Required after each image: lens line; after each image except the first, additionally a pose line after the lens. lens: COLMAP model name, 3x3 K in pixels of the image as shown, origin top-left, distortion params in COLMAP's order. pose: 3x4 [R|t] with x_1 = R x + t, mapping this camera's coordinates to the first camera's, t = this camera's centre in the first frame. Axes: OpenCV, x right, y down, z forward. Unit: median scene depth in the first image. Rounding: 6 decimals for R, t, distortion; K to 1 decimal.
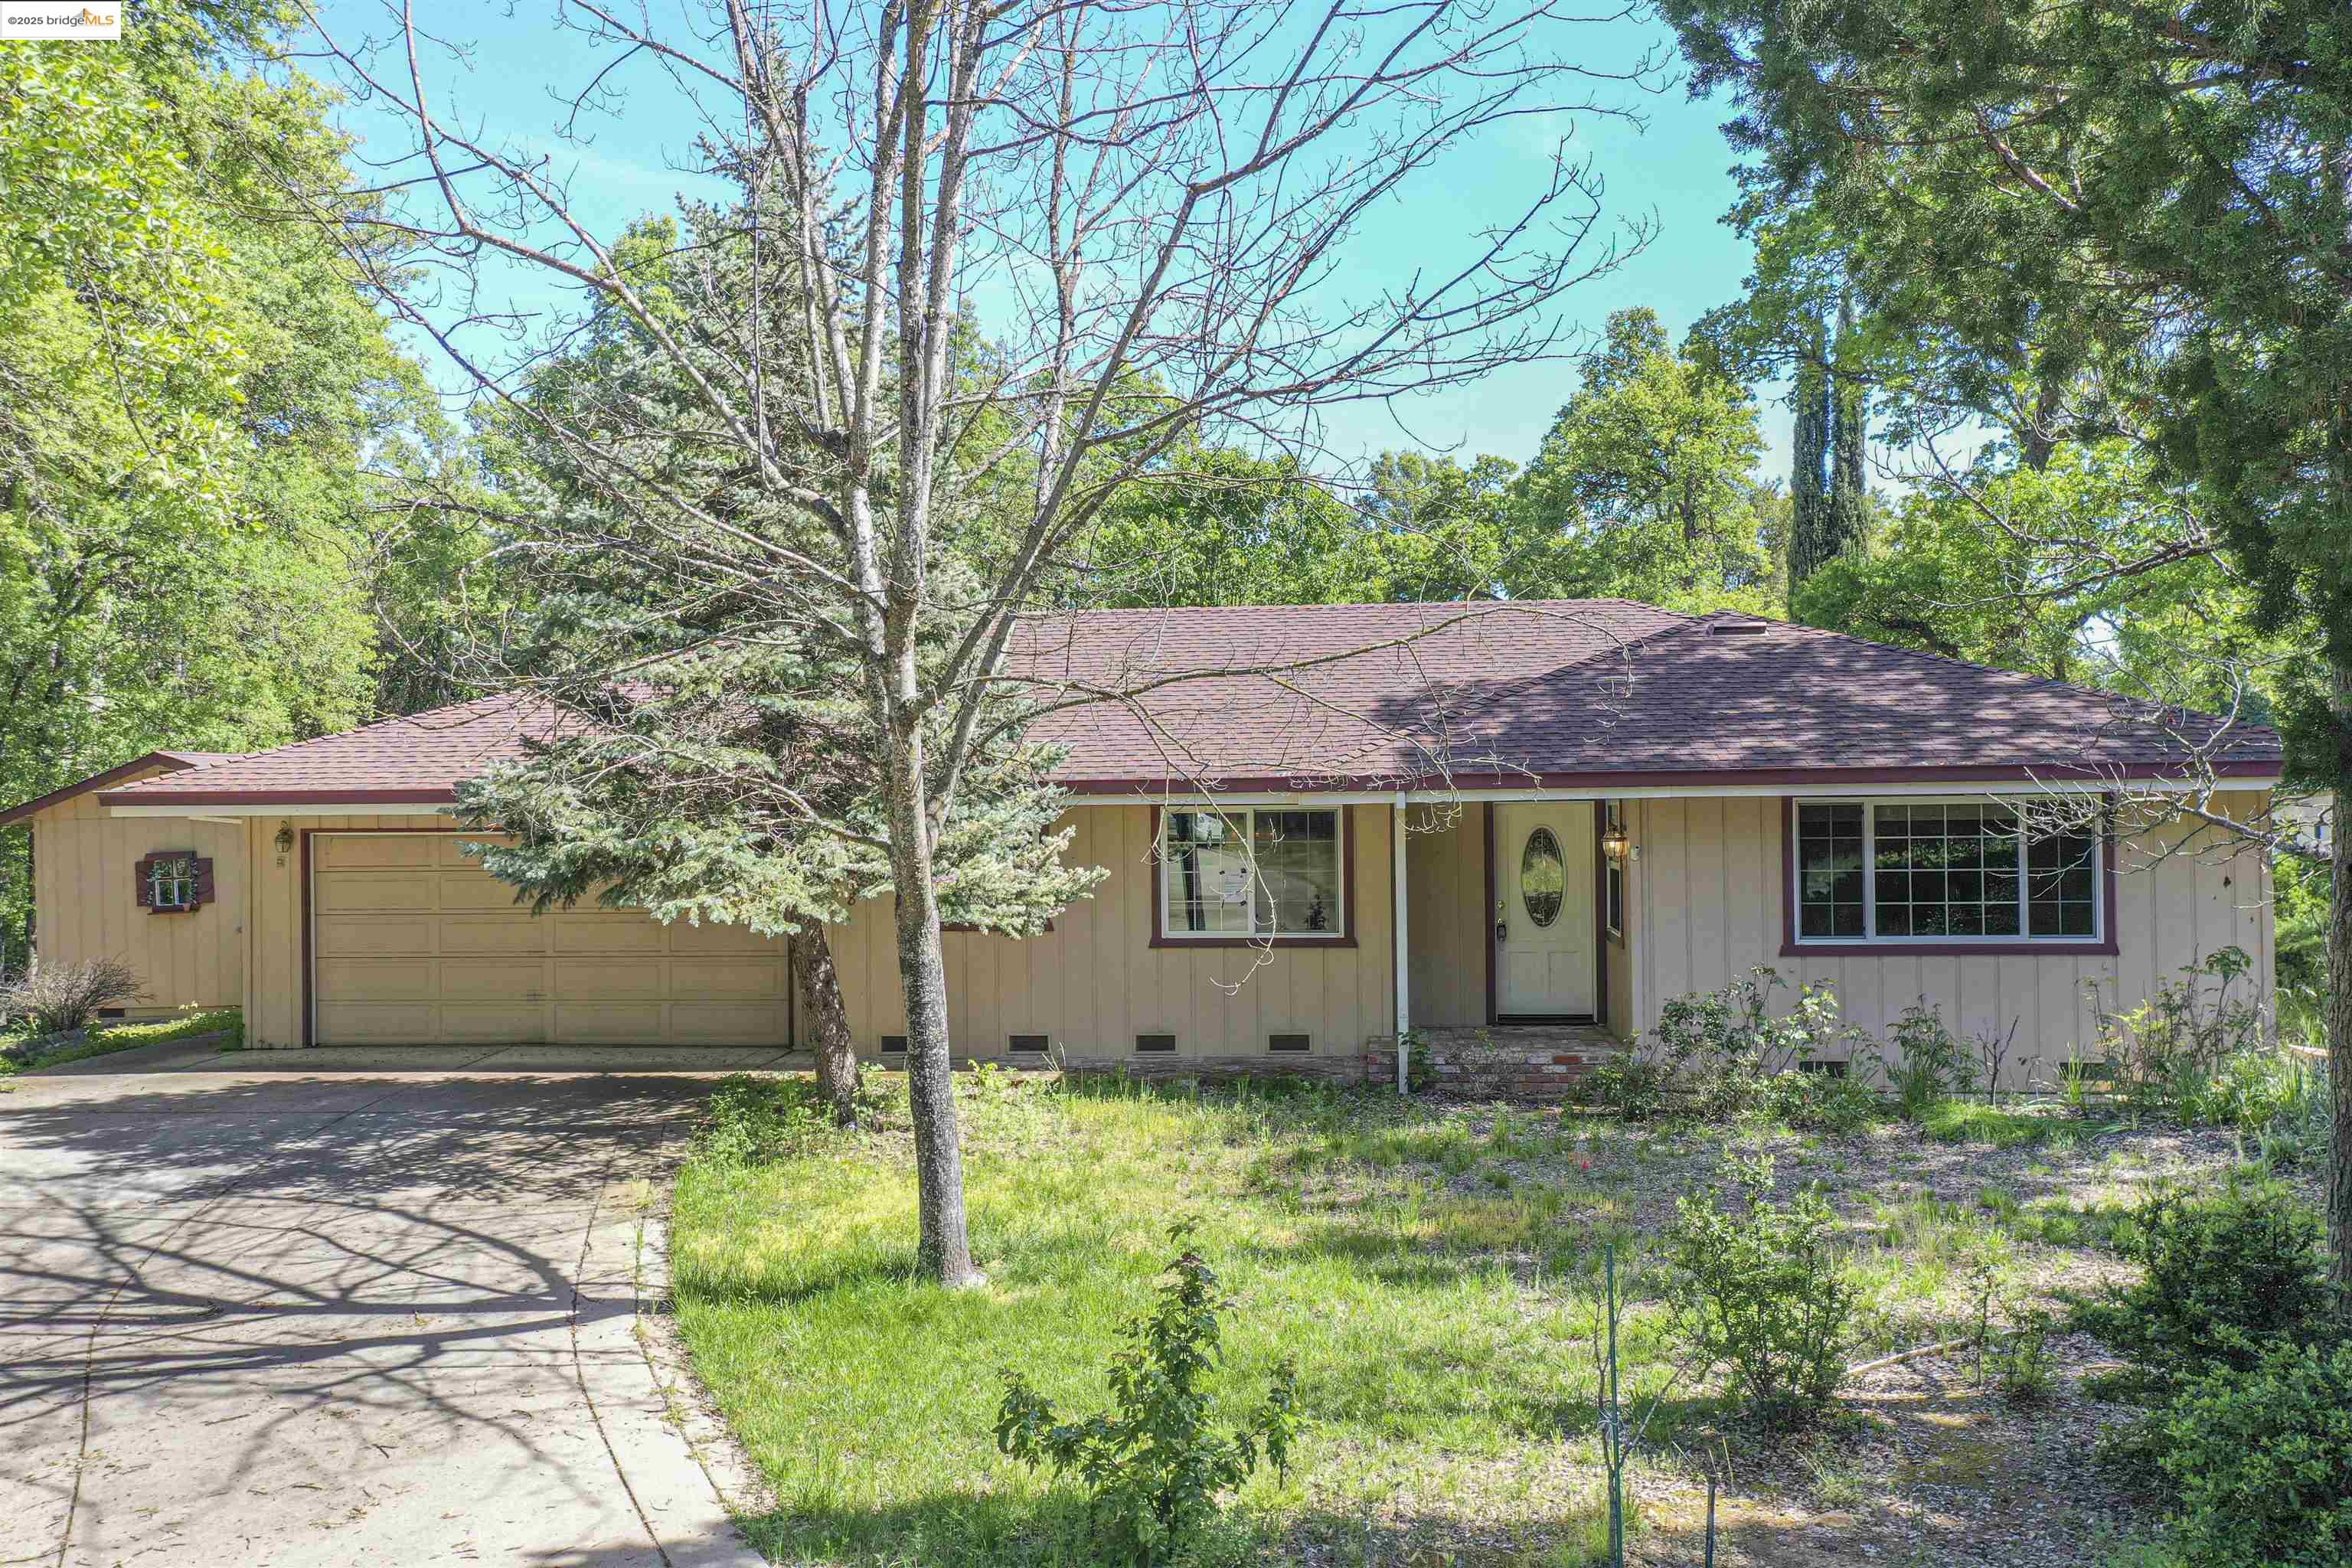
lens RADIAL K [[1878.1, 0, 1181.2], [0, 1878.1, 791.3], [0, 0, 1]] dist [0.013644, 0.006776]
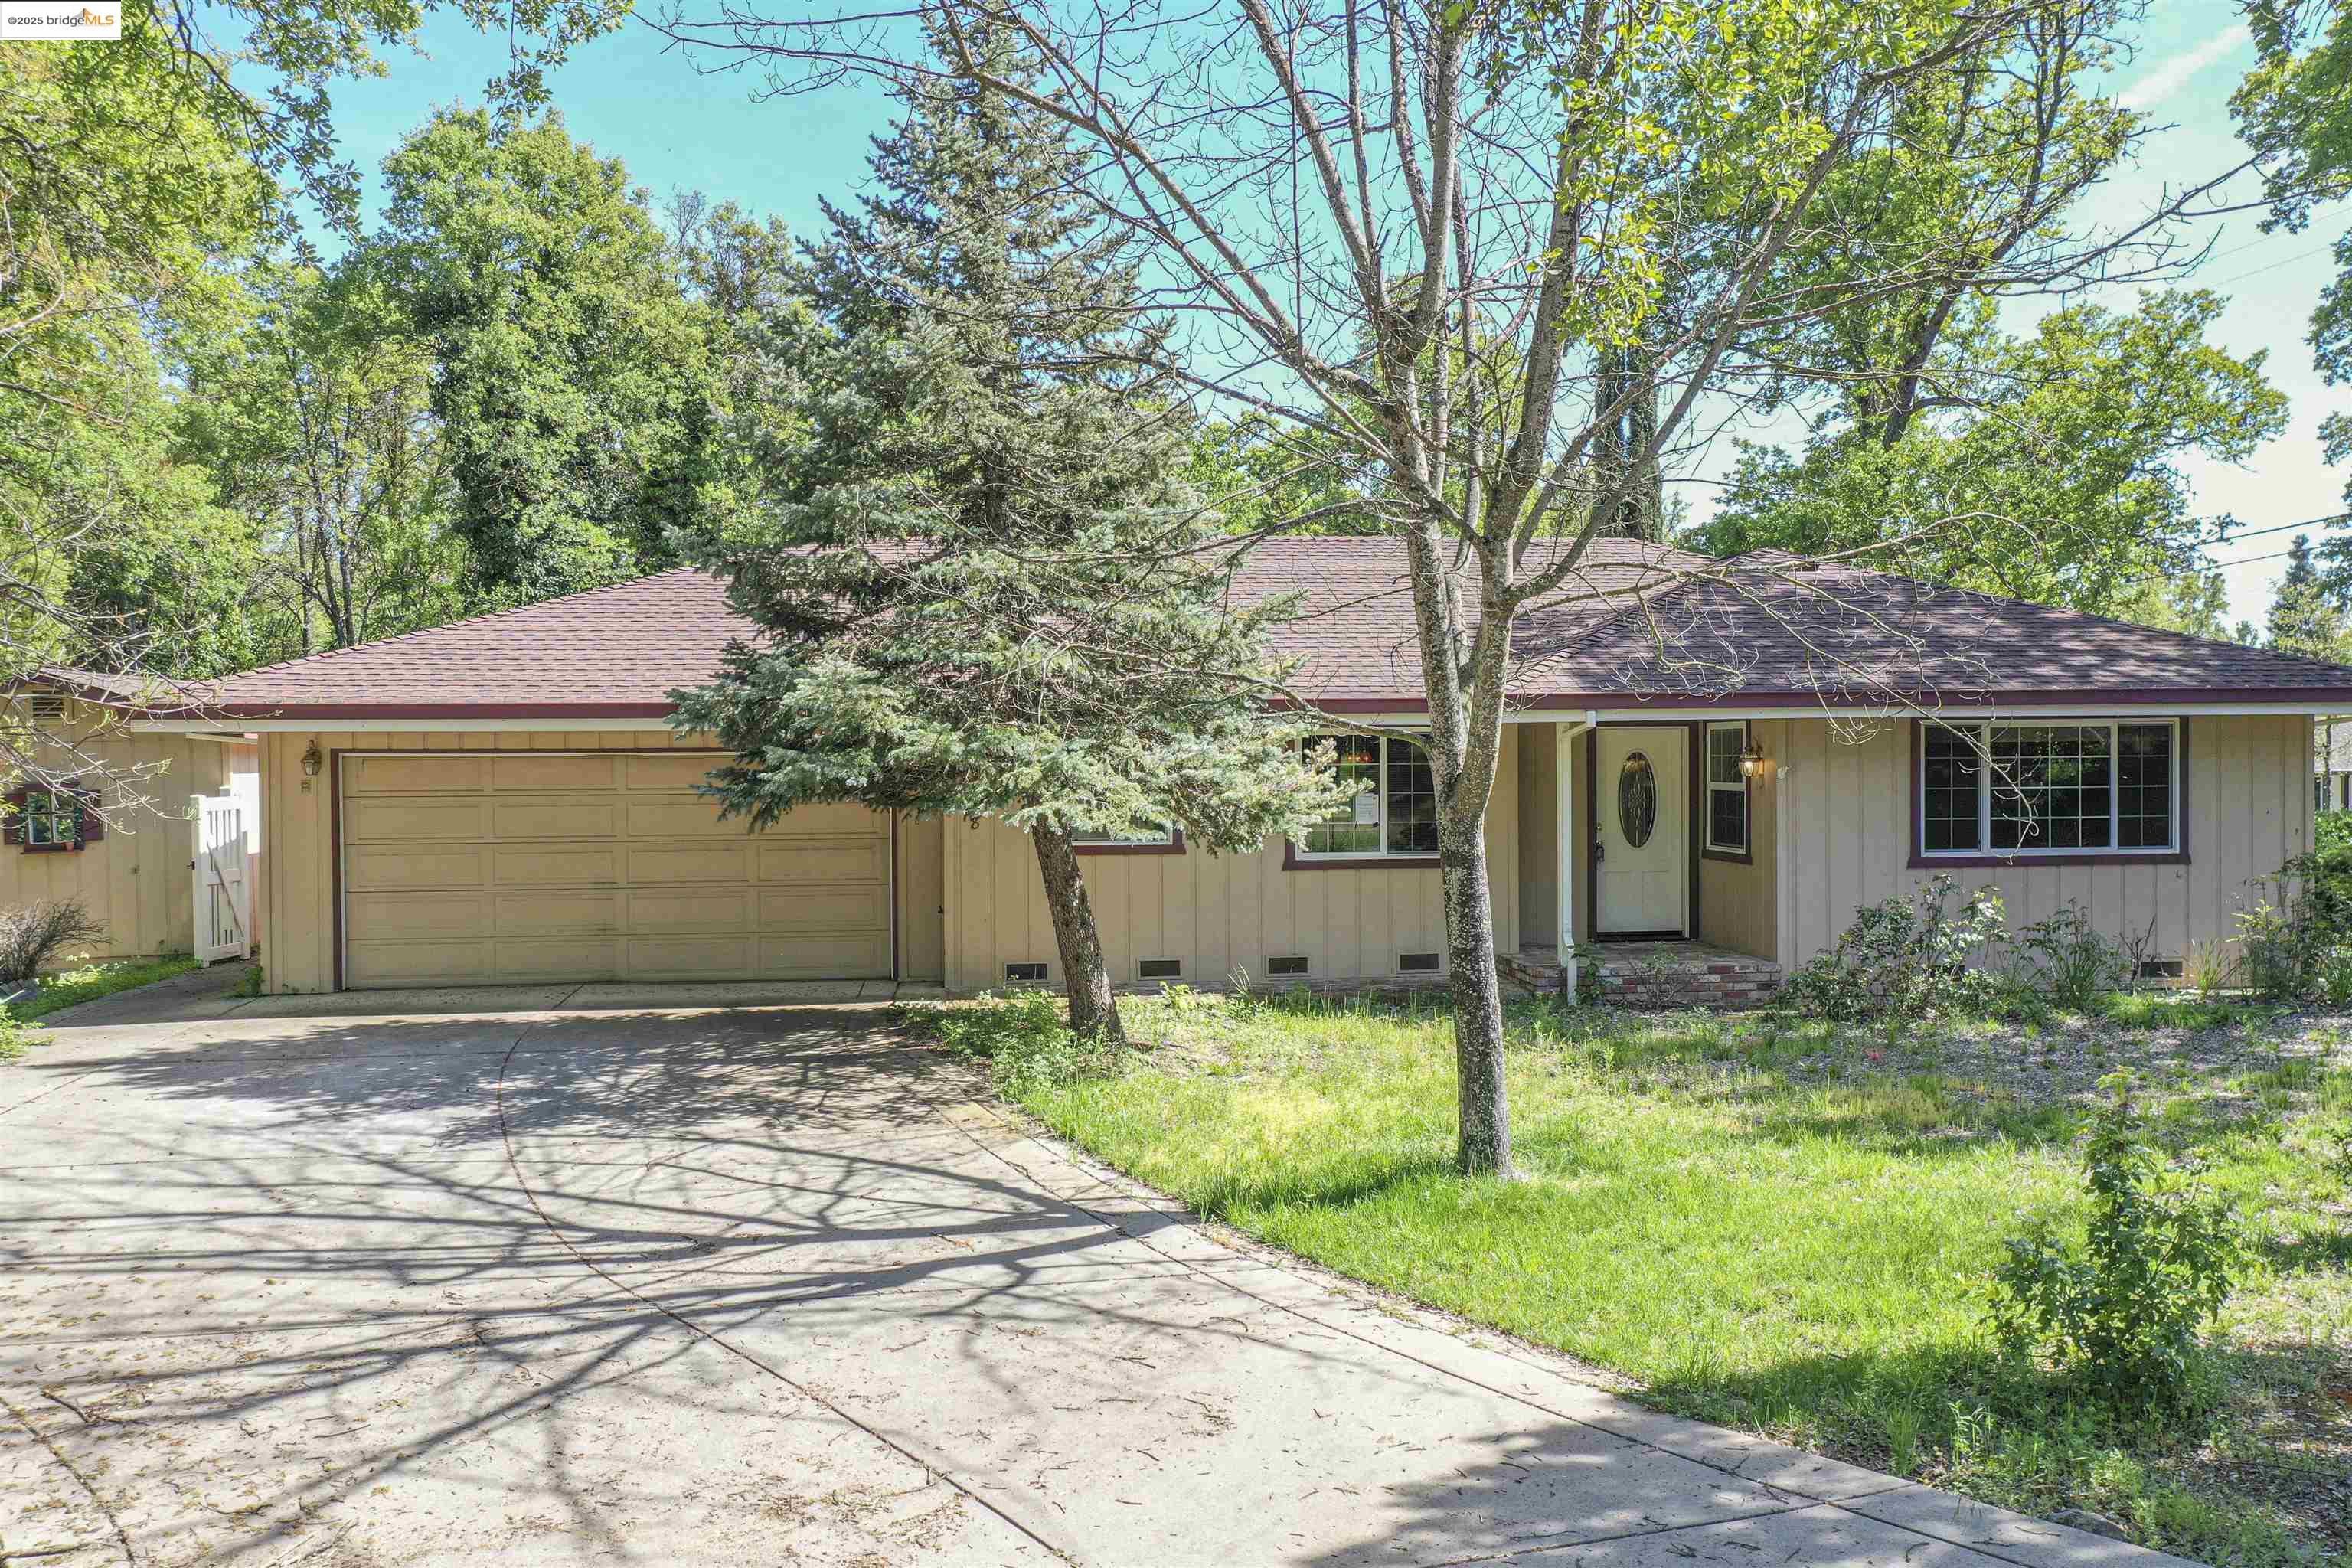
lens RADIAL K [[1878.1, 0, 1178.9], [0, 1878.1, 780.2], [0, 0, 1]] dist [0.013644, 0.006776]
pose [[0.977314, 0.001267, 0.211792, -0.518099], [-0.004404, 0.999887, 0.014344, 0.039913], [-0.211750, -0.014952, 0.977209, 0.072910]]
